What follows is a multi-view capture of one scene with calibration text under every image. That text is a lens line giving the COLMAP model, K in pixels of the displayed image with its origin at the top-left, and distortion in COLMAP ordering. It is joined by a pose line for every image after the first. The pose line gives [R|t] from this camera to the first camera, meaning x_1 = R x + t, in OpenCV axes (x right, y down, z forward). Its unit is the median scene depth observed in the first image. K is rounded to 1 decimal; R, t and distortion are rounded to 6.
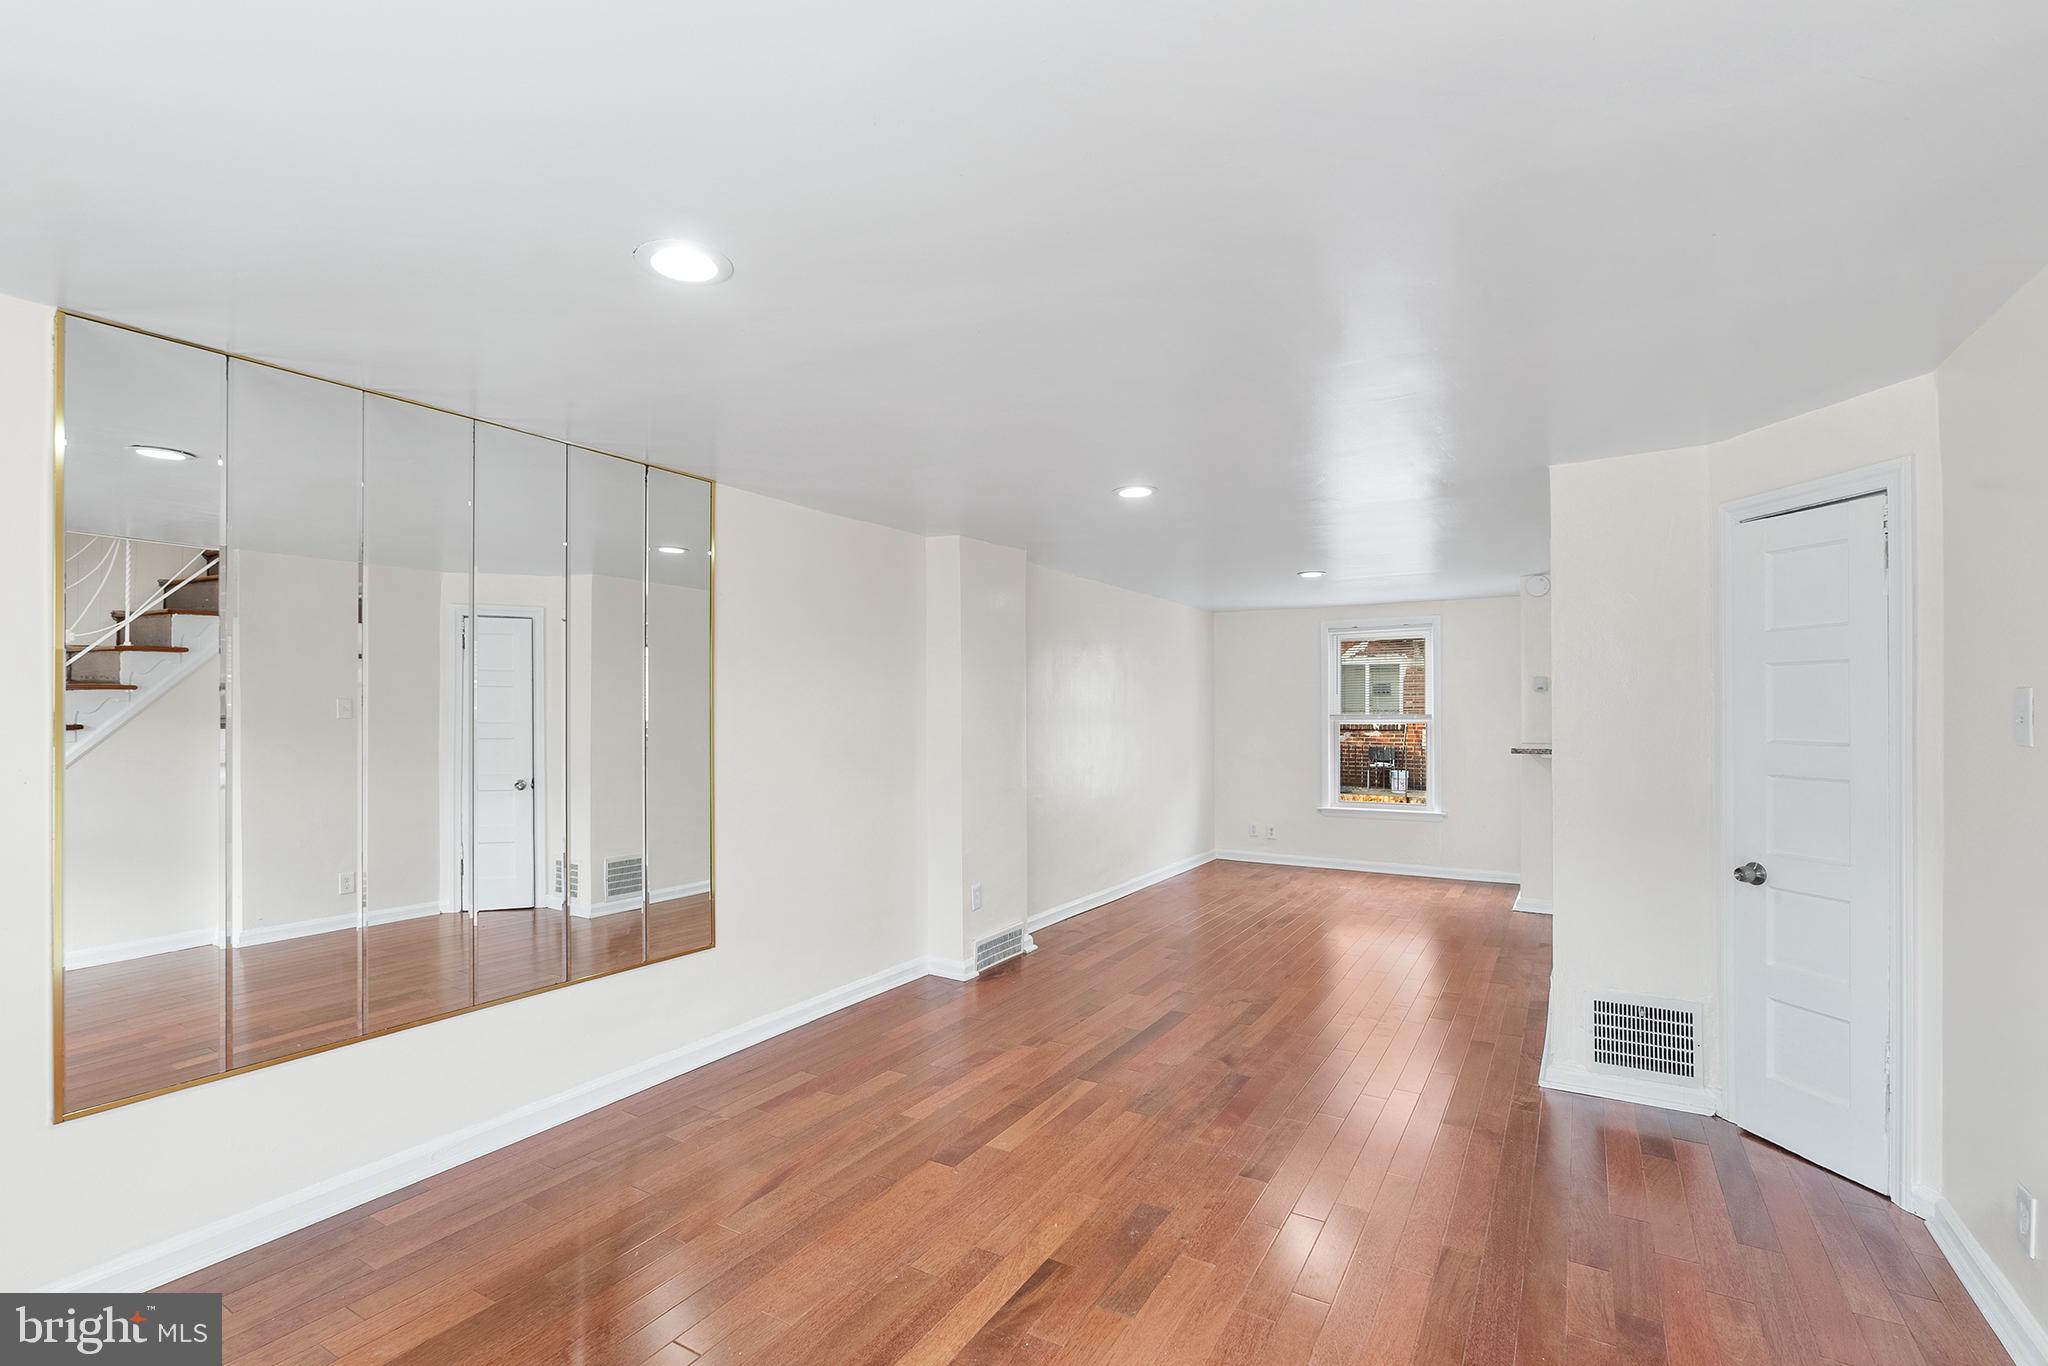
lens RADIAL K [[920.0, 0, 1031.8], [0, 920.0, 706.3], [0, 0, 1]] dist [-0.004769, 0.001036]
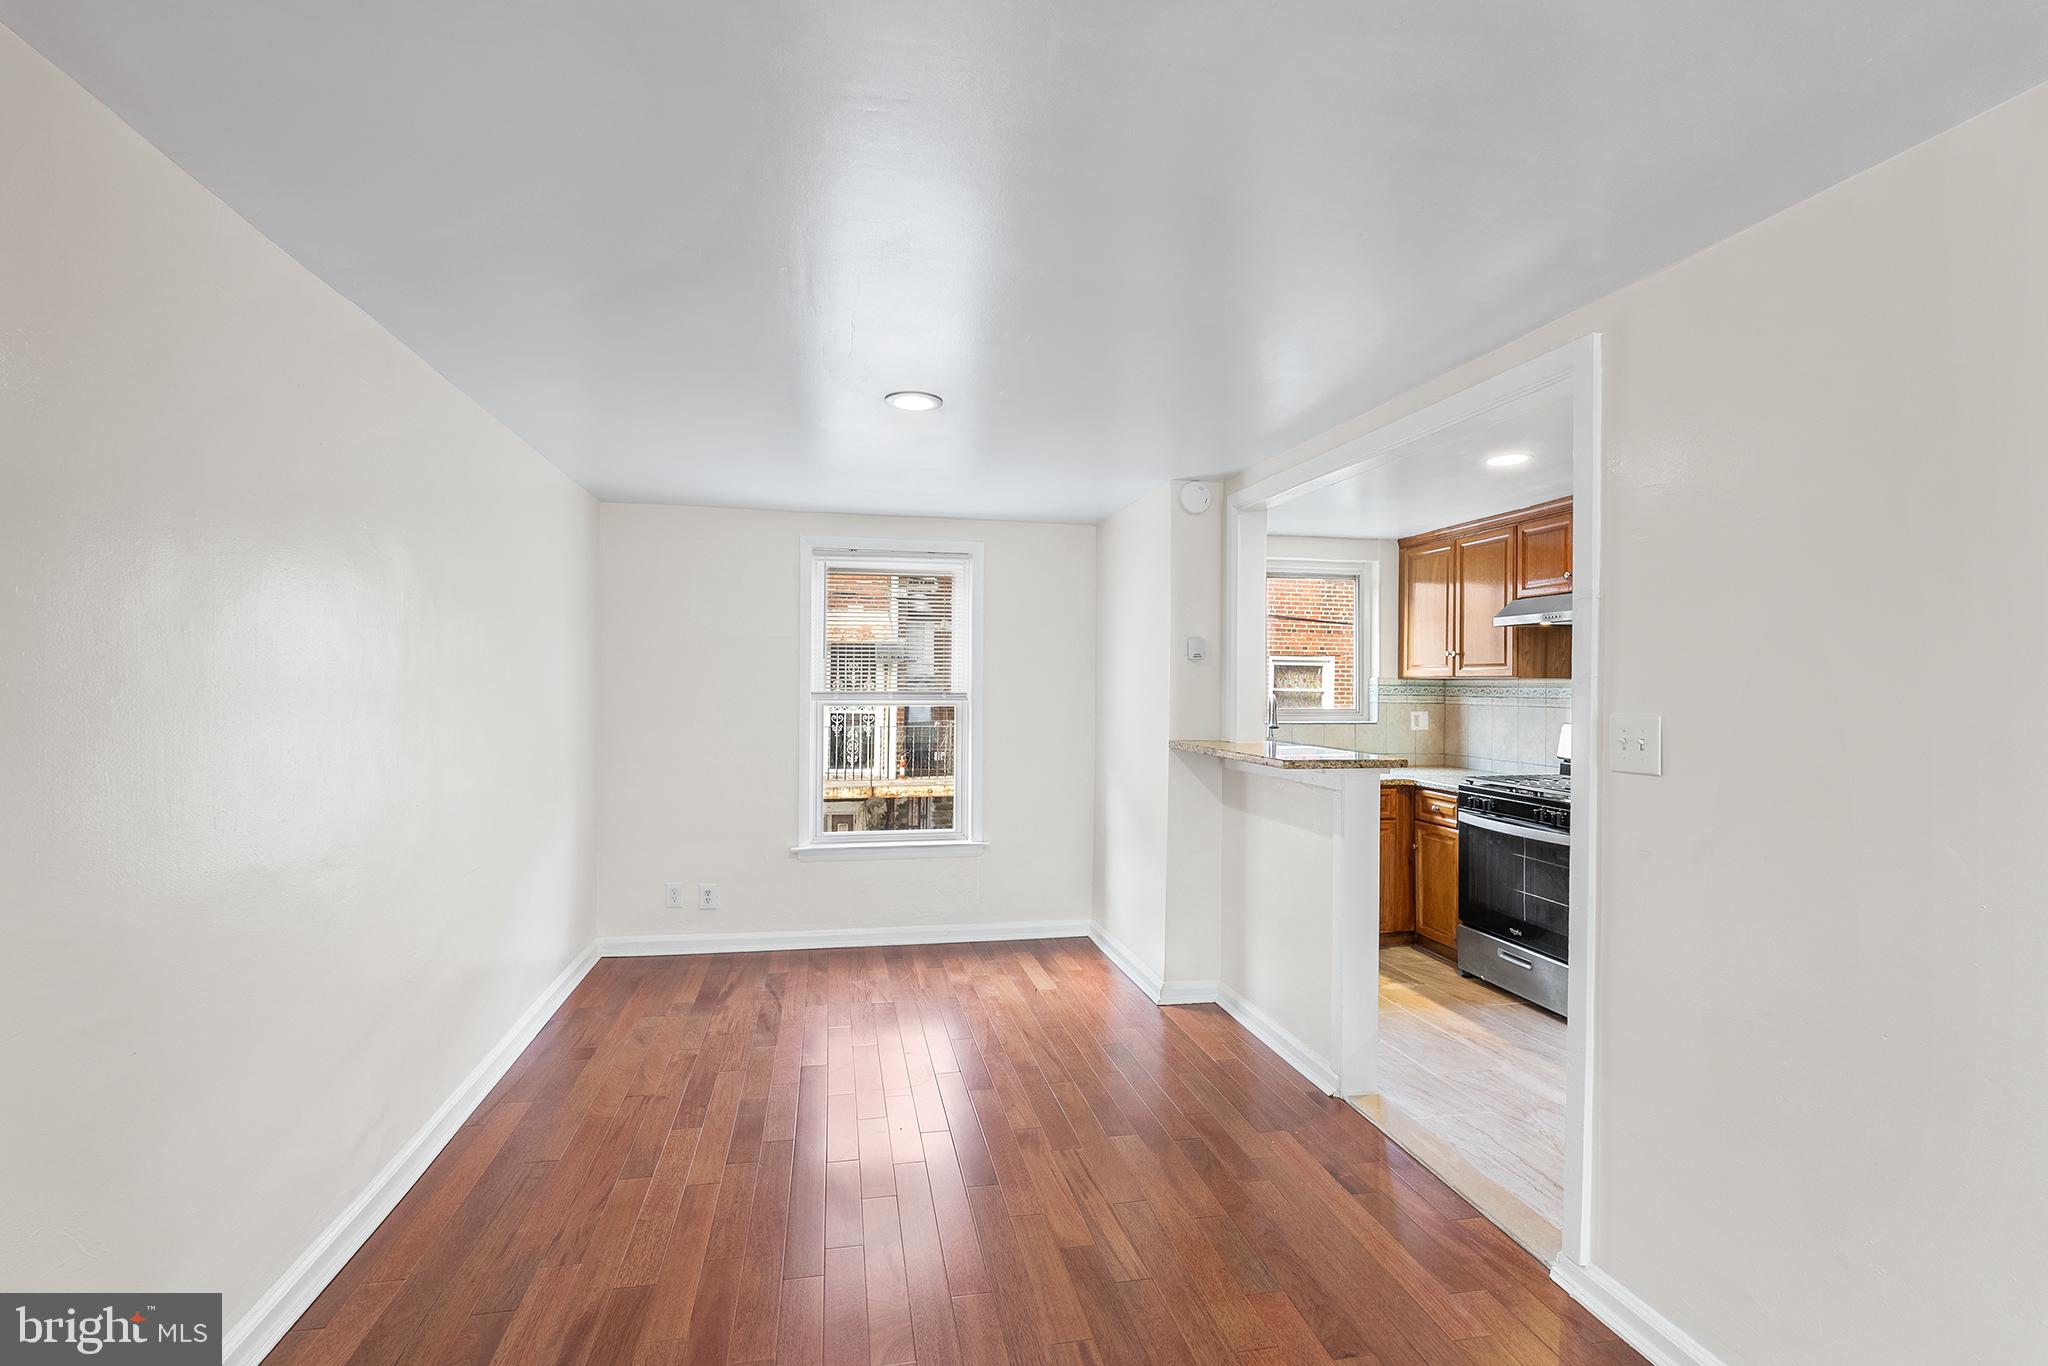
lens RADIAL K [[920.0, 0, 1012.2], [0, 920.0, 695.9], [0, 0, 1]] dist [-0.004769, 0.001036]
pose [[0.742629, 0.003187, 0.669695, 0.046366], [-0.017086, 0.999753, 0.014189, 0.002385], [-0.669485, -0.021980, 0.742501, 1.166530]]
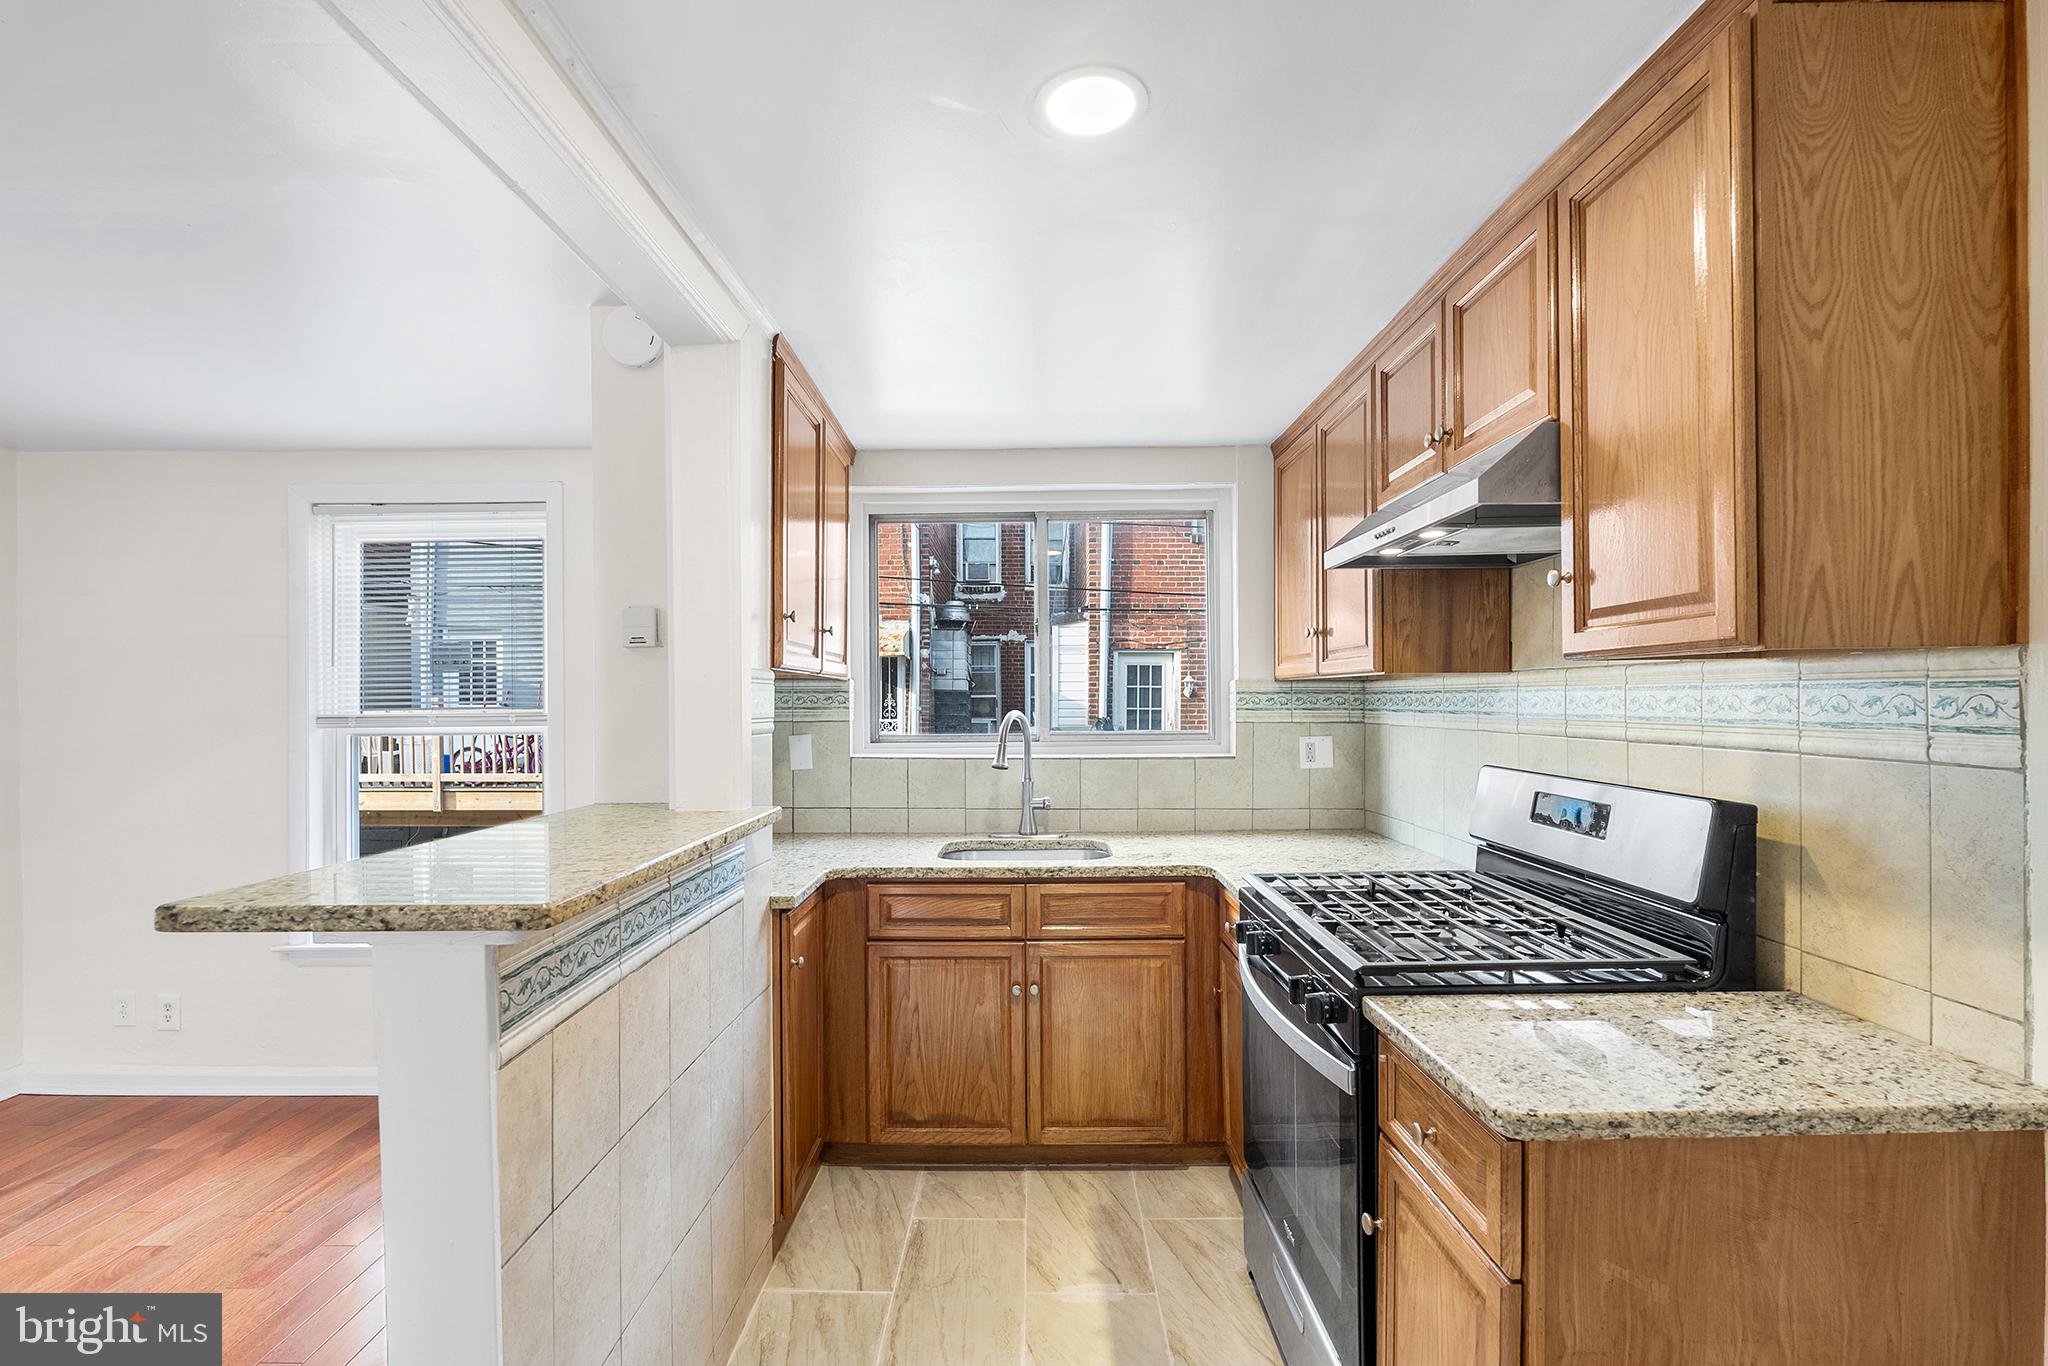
lens RADIAL K [[920.0, 0, 1017.1], [0, 920.0, 711.7], [0, 0, 1]] dist [-0.004769, 0.001036]
pose [[0.863713, -0.004803, 0.503961, 0.977638], [-0.002807, 0.999893, 0.014339, 0.002008], [-0.503976, -0.013799, 0.863608, 1.229984]]
